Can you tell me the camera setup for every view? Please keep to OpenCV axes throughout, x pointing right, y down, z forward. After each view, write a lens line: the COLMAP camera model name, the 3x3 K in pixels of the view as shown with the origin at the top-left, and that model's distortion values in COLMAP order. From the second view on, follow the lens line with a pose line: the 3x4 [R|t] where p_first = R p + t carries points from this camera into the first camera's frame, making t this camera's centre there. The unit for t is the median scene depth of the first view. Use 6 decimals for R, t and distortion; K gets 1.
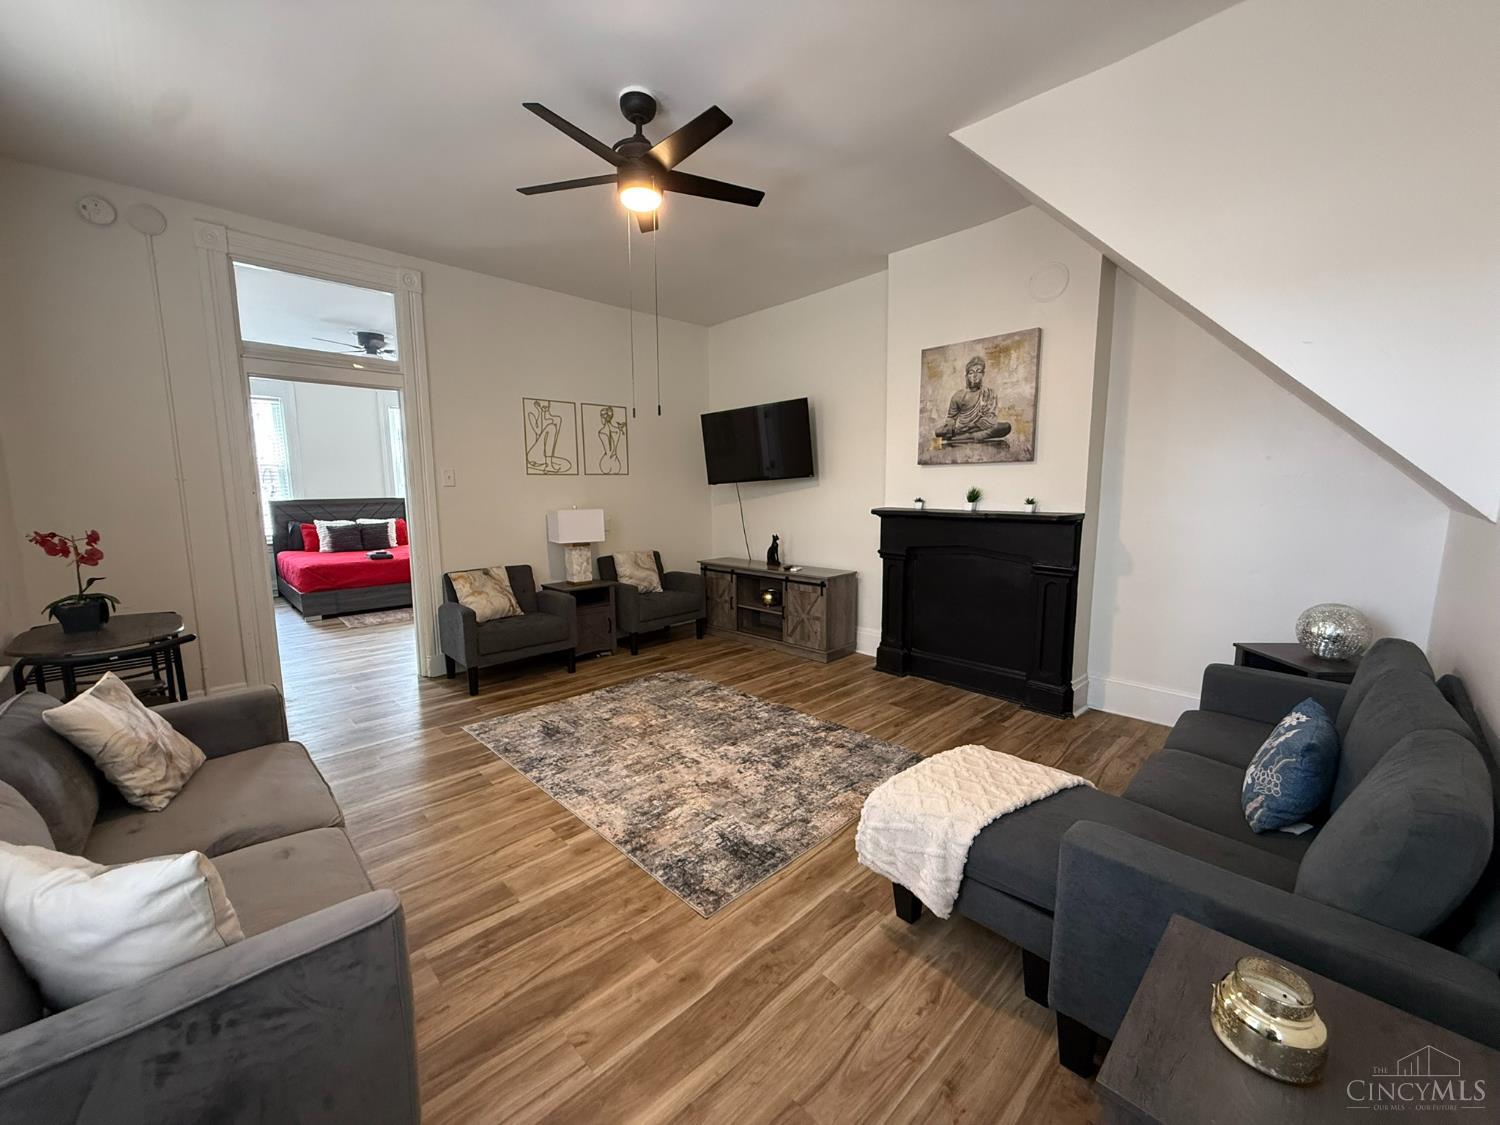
lens RADIAL K [[597.7, 0, 746.8], [0, 597.7, 566.3], [0, 0, 1]] dist [0.000005, -0.000117]
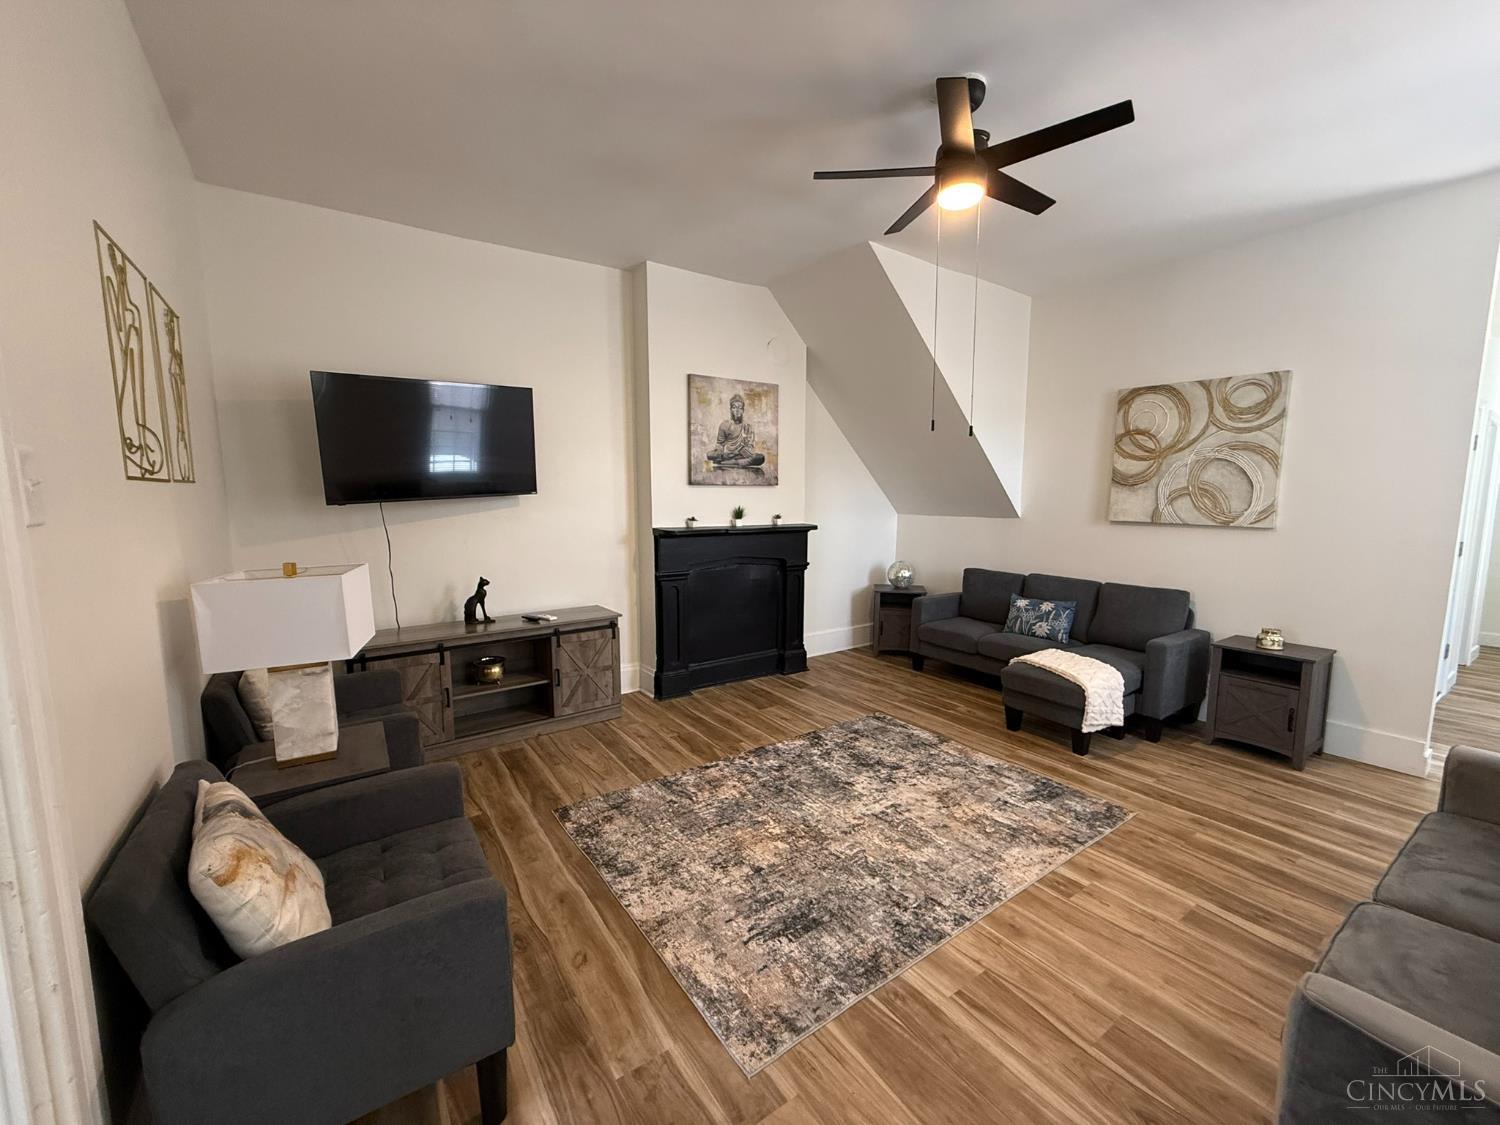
lens RADIAL K [[597.7, 0, 746.8], [0, 597.7, 566.3], [0, 0, 1]] dist [0.000005, -0.000117]
pose [[0.164350, -0.109440, 0.980312, -0.796762], [0.132301, 0.987292, 0.088039, -0.120999], [-0.977489, 0.115227, 0.176741, 0.820729]]
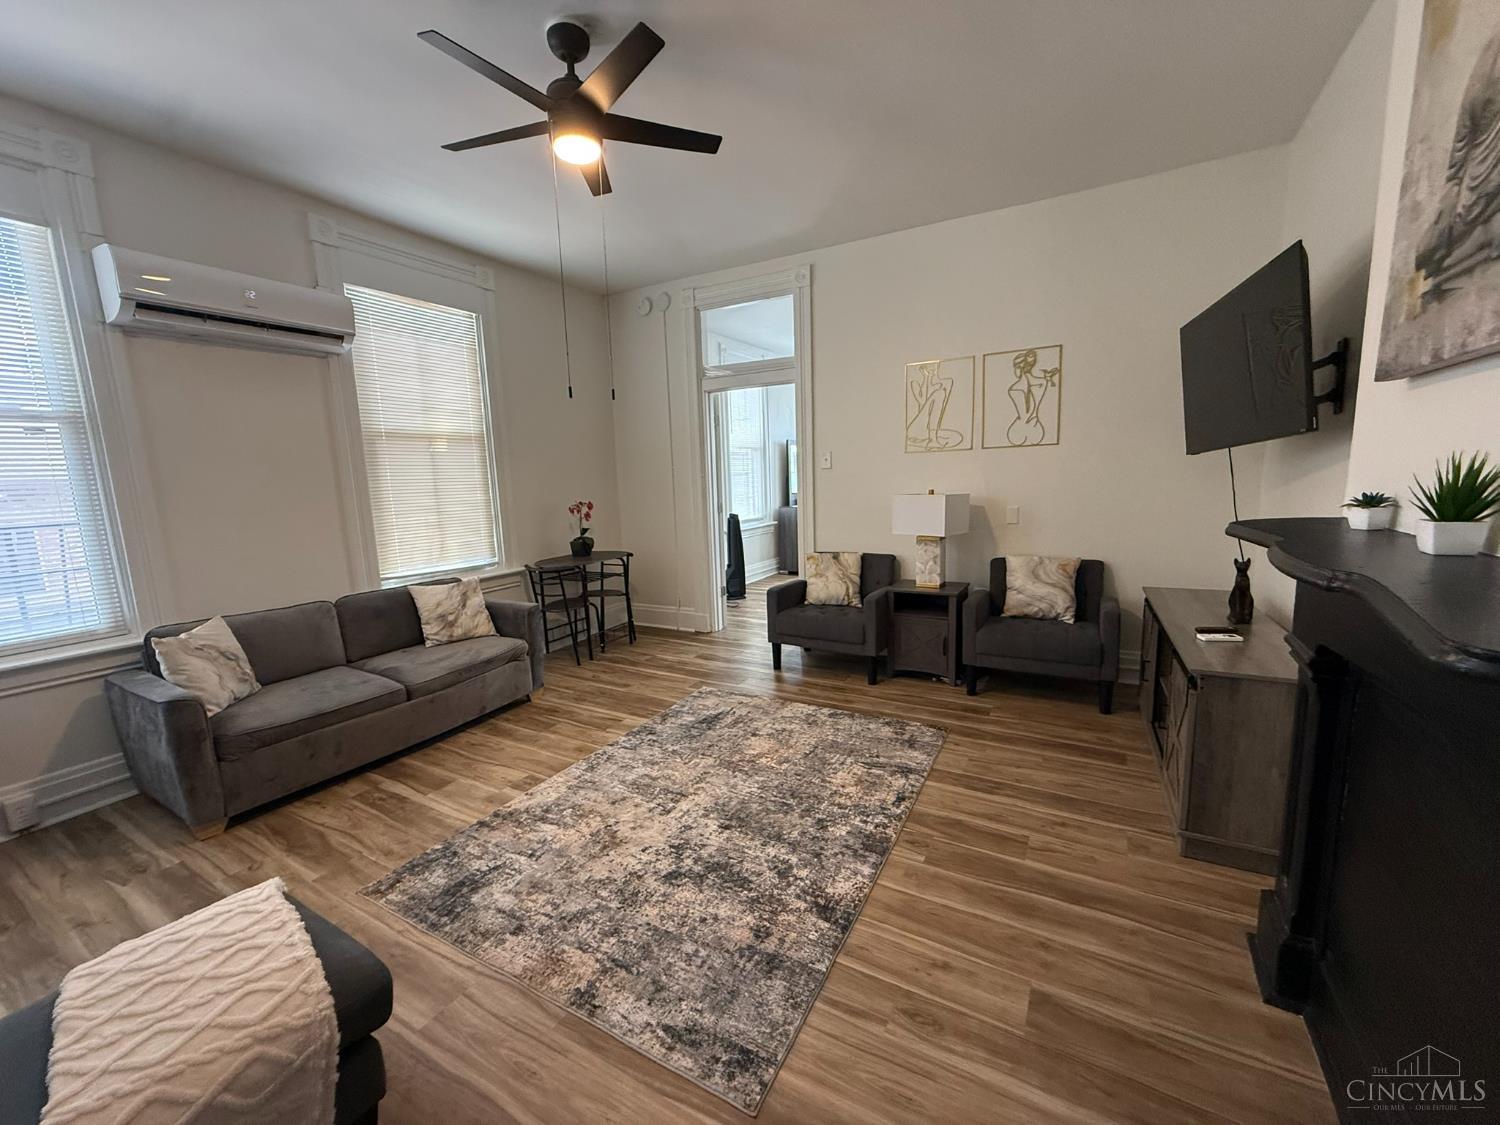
lens RADIAL K [[597.7, 0, 746.8], [0, 597.7, 566.3], [0, 0, 1]] dist [0.000005, -0.000117]
pose [[0.277532, 0.143491, -0.949940, 0.546454], [-0.095699, 0.987994, 0.121280, -0.094098], [0.955938, 0.057249, 0.287932, 0.685829]]
